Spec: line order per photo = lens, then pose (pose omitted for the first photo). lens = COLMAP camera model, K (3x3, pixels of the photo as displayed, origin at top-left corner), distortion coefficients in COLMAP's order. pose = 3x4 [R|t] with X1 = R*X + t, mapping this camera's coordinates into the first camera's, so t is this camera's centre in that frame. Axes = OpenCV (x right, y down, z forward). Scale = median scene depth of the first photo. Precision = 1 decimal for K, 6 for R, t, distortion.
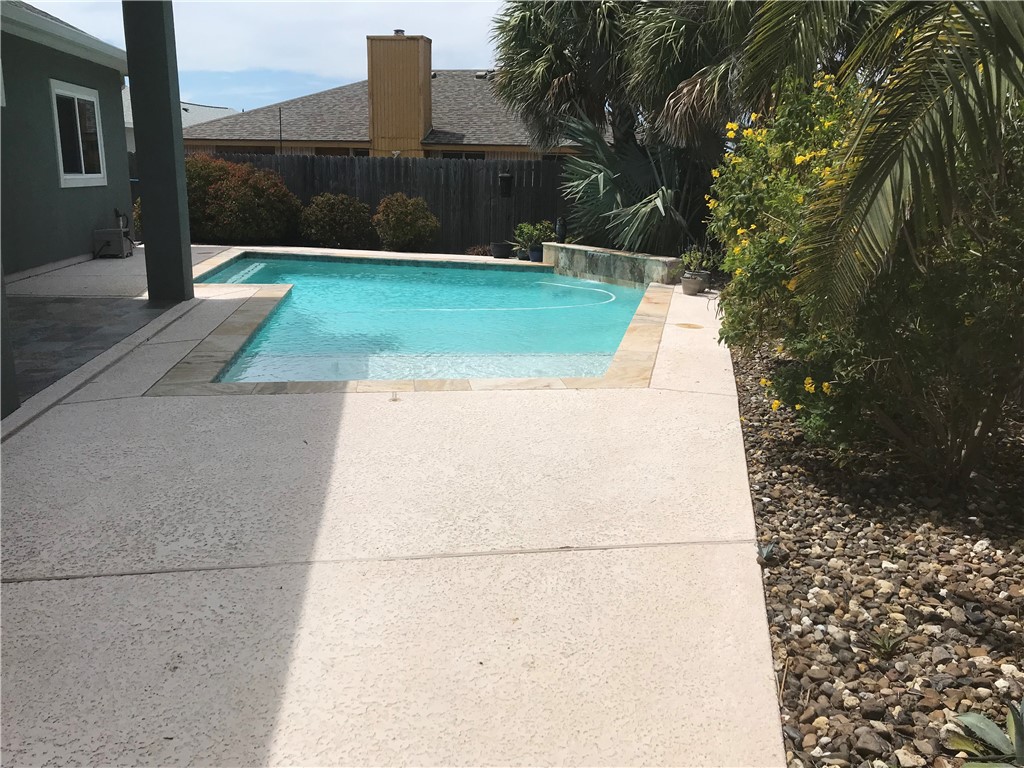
lens RADIAL K [[841.4, 0, 516.5], [0, 841.4, 381.5], [0, 0, 1]] dist [0.042331, -0.036593]
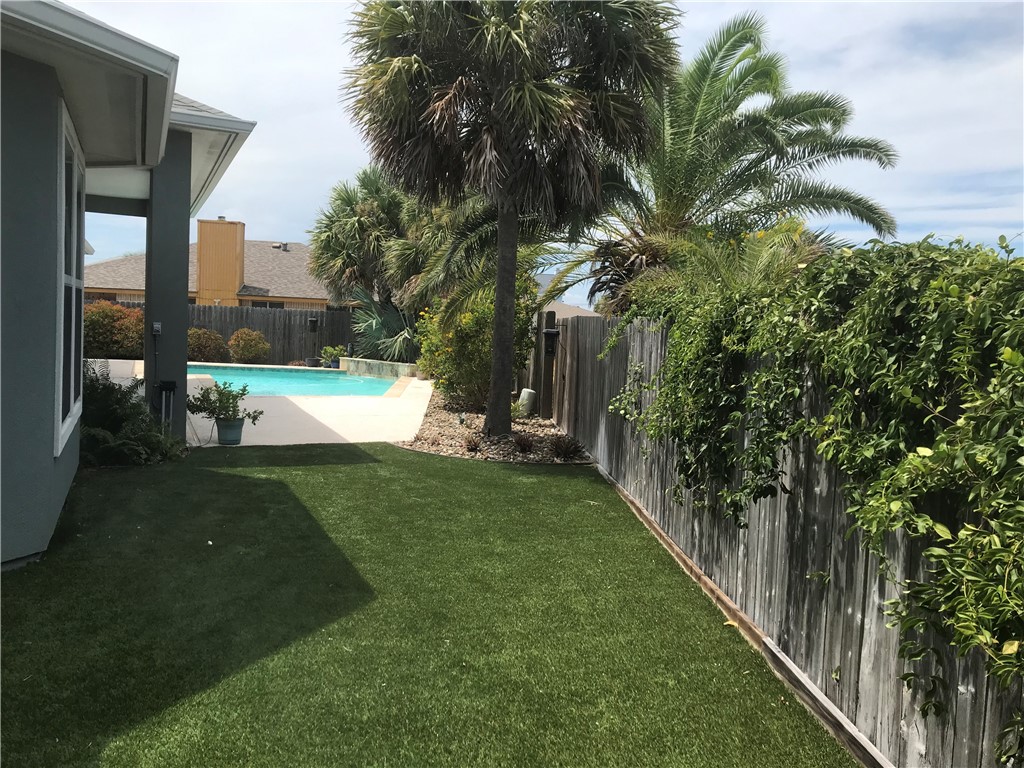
lens RADIAL K [[841.4, 0, 510.2], [0, 841.4, 379.3], [0, 0, 1]] dist [0.042331, -0.036593]
pose [[0.963435, 0.002588, 0.267929, -0.093512], [0.042930, 0.985544, -0.163889, 0.175369], [-0.264480, 0.169398, 0.949397, -0.718395]]
